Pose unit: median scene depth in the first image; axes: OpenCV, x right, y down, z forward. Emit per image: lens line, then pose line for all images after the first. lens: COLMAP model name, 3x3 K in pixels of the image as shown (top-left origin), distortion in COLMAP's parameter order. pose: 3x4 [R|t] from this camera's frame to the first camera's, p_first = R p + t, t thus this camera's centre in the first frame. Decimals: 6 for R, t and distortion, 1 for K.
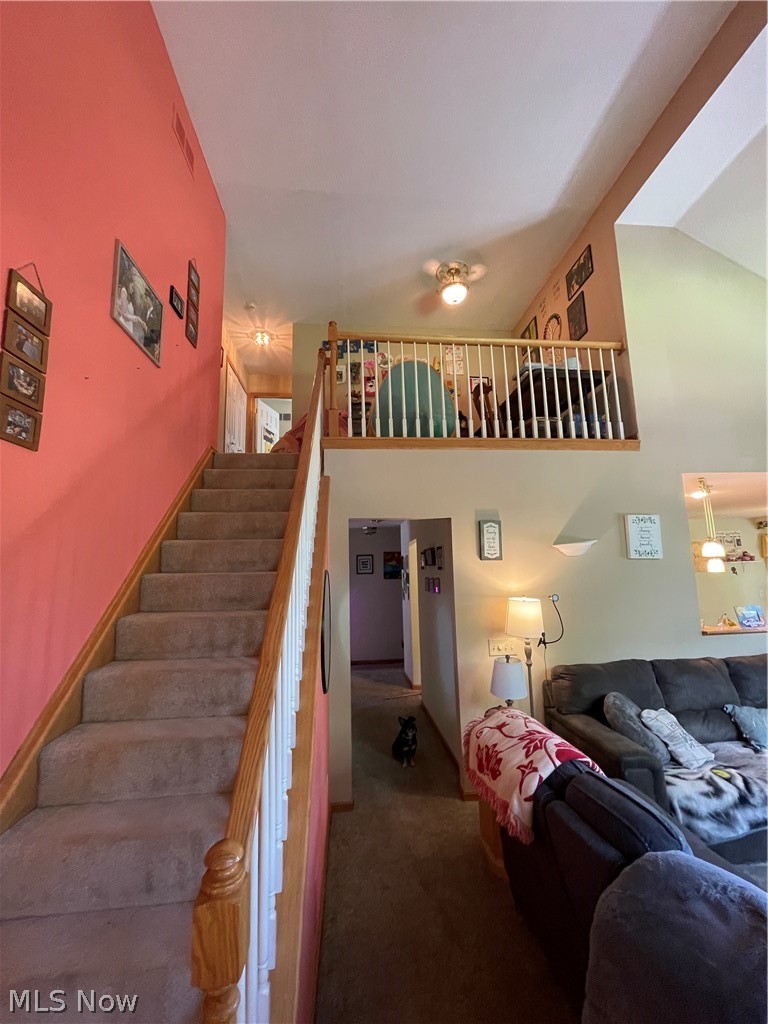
lens RADIAL K [[412.7, 0, 382.3], [0, 412.7, 511.7], [0, 0, 1]] dist [-0.004511, 0.000529]
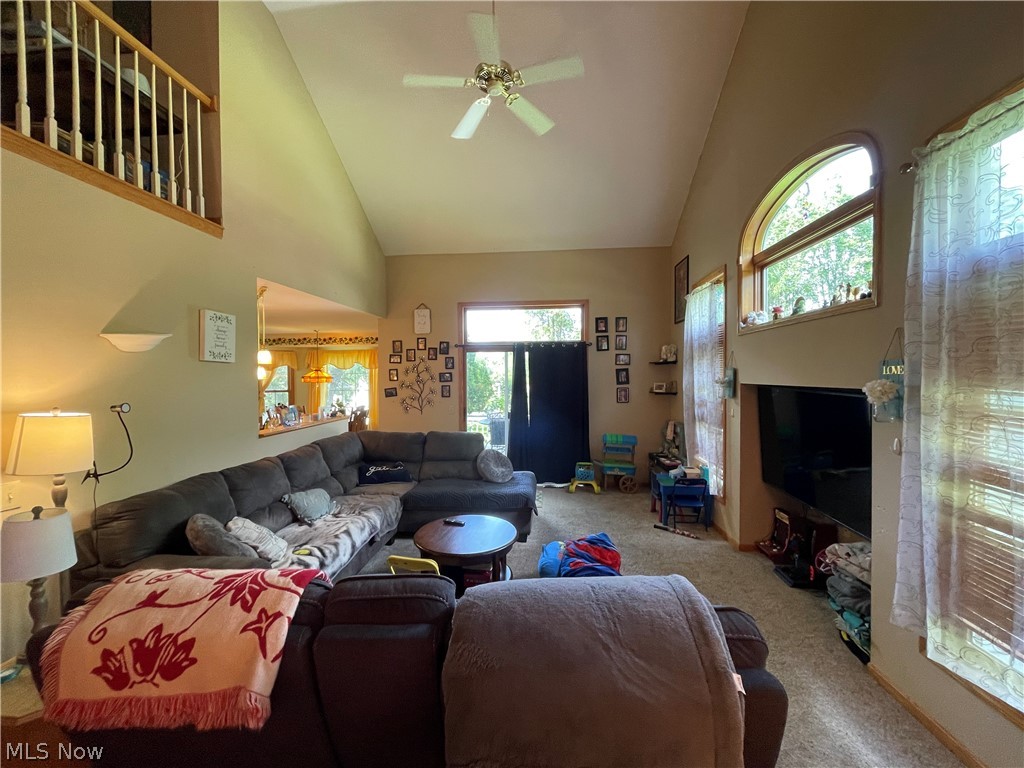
lens RADIAL K [[412.7, 0, 512.5], [0, 412.7, 383.2], [0, 0, 1]] dist [-0.004511, 0.000529]
pose [[0.180289, 0.005979, 0.983595, -0.146794], [-0.140917, 0.989823, 0.019812, 0.061363], [-0.973467, -0.142177, 0.179297, 0.244808]]
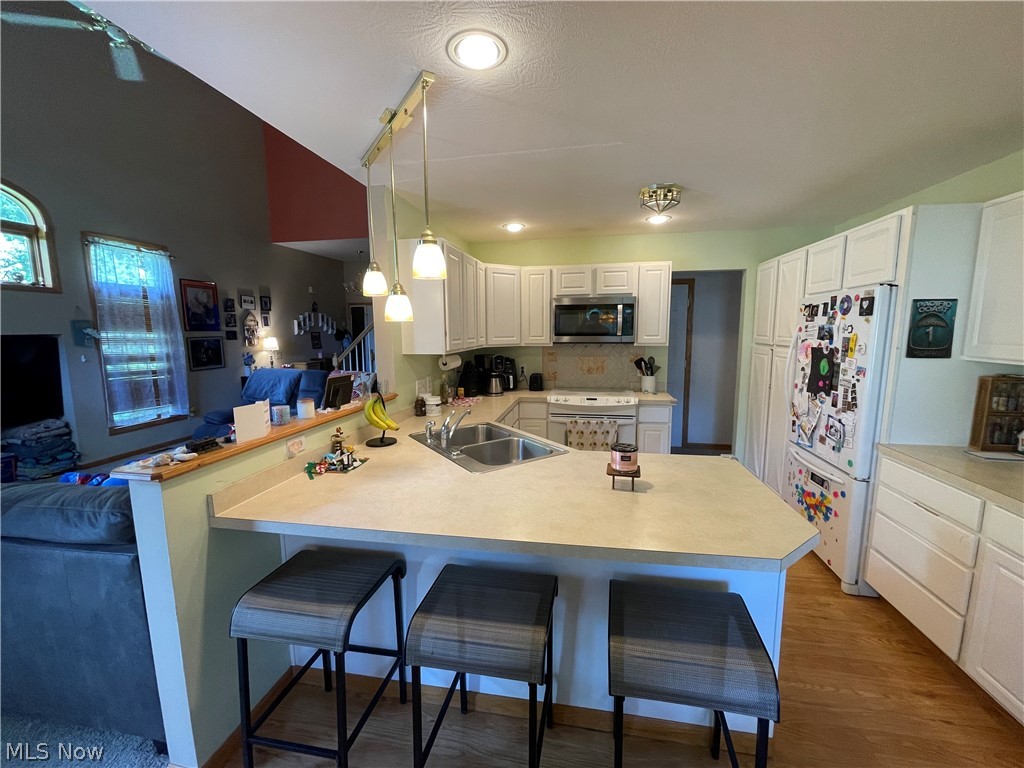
lens RADIAL K [[412.7, 0, 510.9], [0, 412.7, 382.2], [0, 0, 1]] dist [-0.004511, 0.000529]
pose [[-0.272885, 0.153472, -0.949726, 1.721974], [0.153939, 0.981439, 0.114366, 0.250933], [0.949651, -0.114991, -0.291445, 1.736279]]
